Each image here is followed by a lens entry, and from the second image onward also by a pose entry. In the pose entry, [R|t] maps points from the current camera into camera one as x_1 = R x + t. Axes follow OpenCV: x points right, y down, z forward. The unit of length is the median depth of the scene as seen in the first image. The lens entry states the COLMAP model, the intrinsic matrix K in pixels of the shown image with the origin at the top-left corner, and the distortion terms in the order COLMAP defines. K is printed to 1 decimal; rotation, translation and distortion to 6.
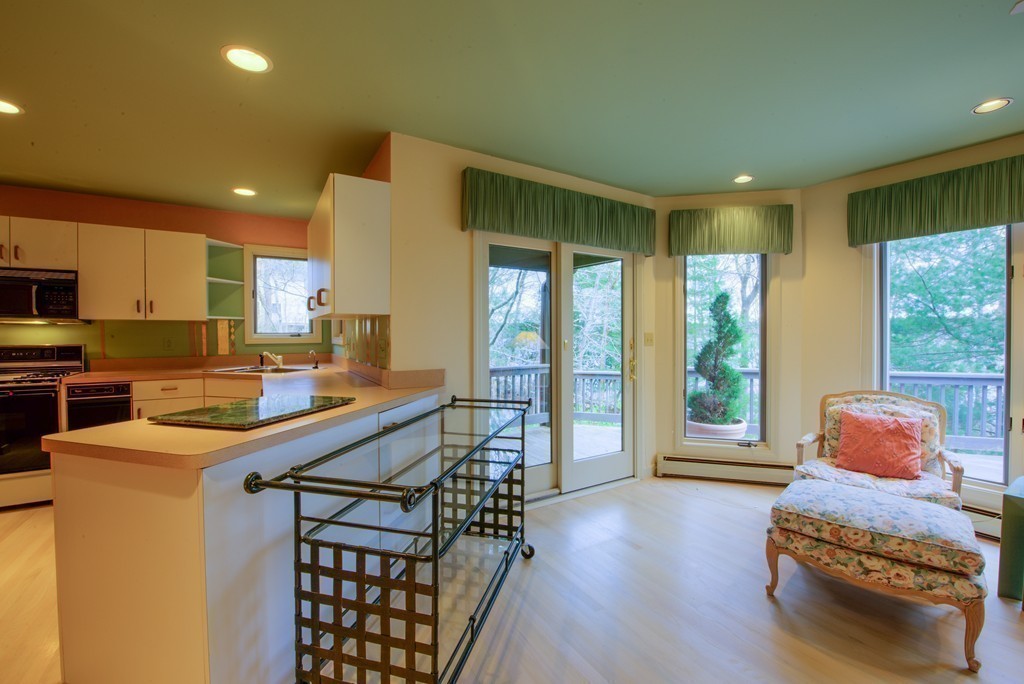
lens RADIAL K [[407.9, 0, 529.2], [0, 407.9, 340.5], [0, 0, 1]] dist [-0.017744, -0.001227]
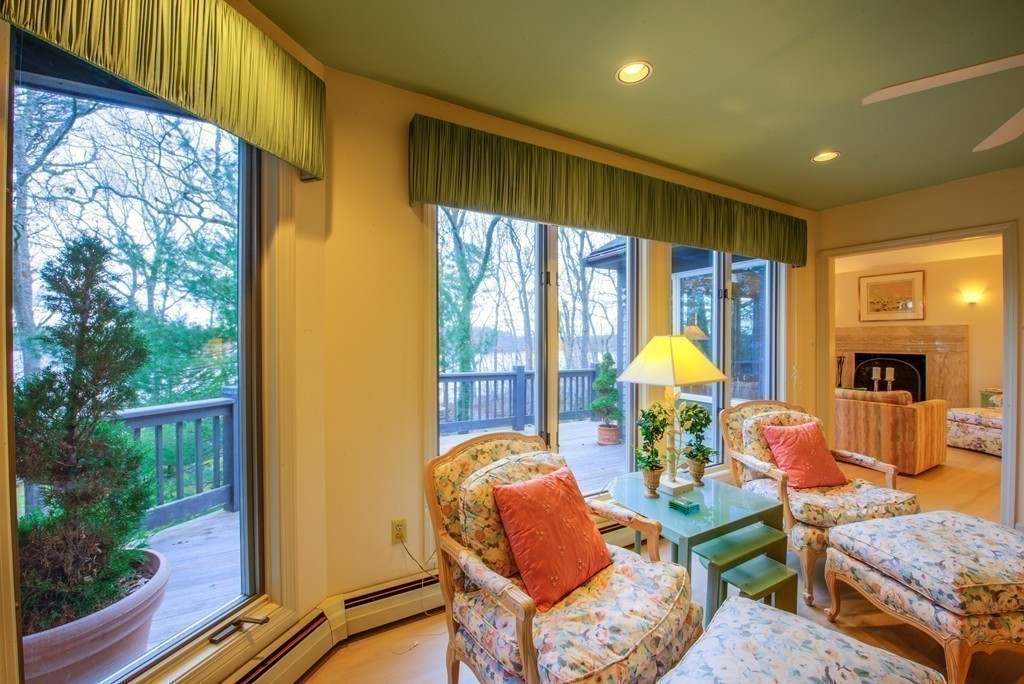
lens RADIAL K [[407.9, 0, 506.7], [0, 407.9, 341.4], [0, 0, 1]] dist [-0.017744, -0.001227]
pose [[0.091603, 0.000232, 0.995796, 0.230981], [0.021650, 0.999763, -0.002224, -0.021888], [-0.995560, 0.021763, 0.091577, 0.925012]]
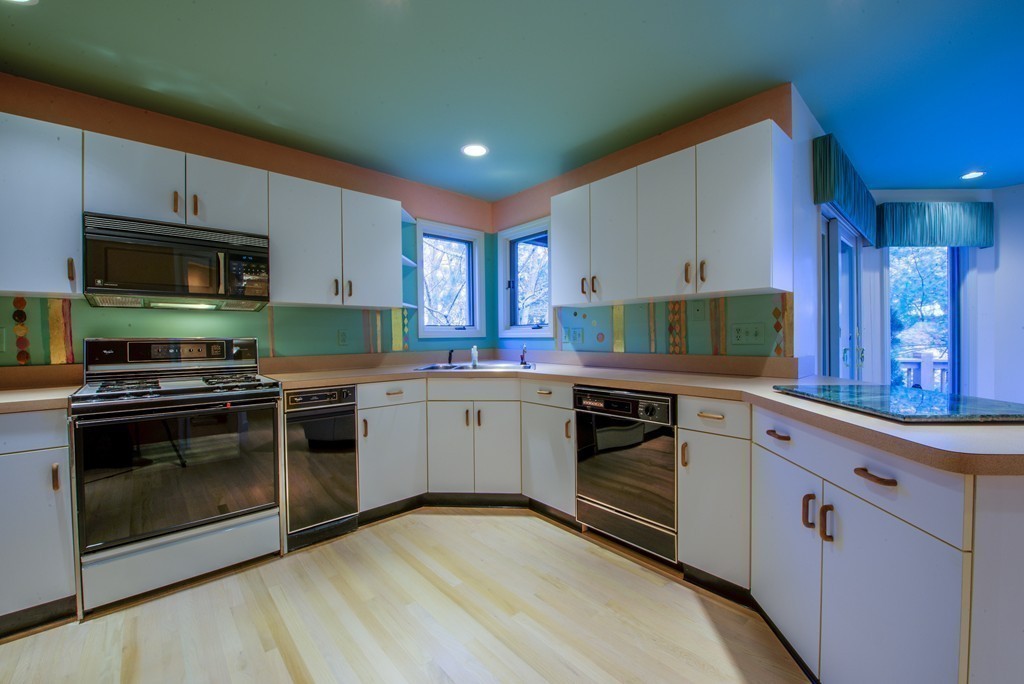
lens RADIAL K [[407.9, 0, 534.2], [0, 407.9, 340.7], [0, 0, 1]] dist [-0.017744, -0.001227]
pose [[0.983515, -0.011941, 0.180430, -0.952258], [0.013906, 0.999857, -0.009631, 0.038217], [-0.180289, 0.011981, 0.983541, 0.216564]]
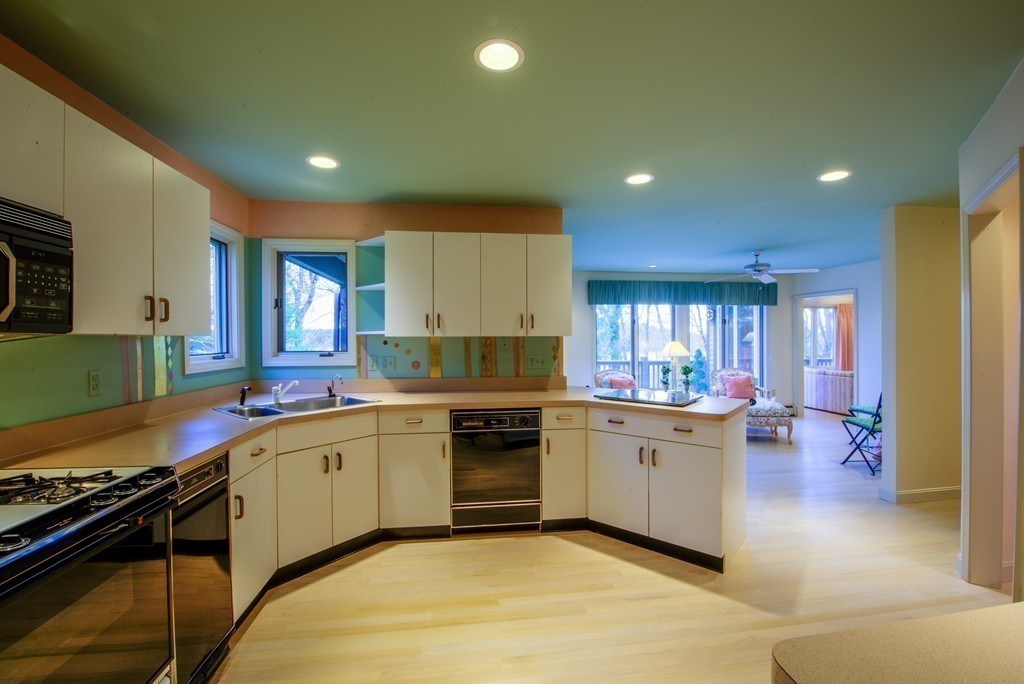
lens RADIAL K [[407.9, 0, 516.0], [0, 407.9, 341.5], [0, 0, 1]] dist [-0.017744, -0.001227]
pose [[0.426930, -0.006365, 0.904262, -1.572391], [0.022553, 0.999739, -0.003611, -0.040914], [-0.904003, 0.021935, 0.426962, 0.482594]]
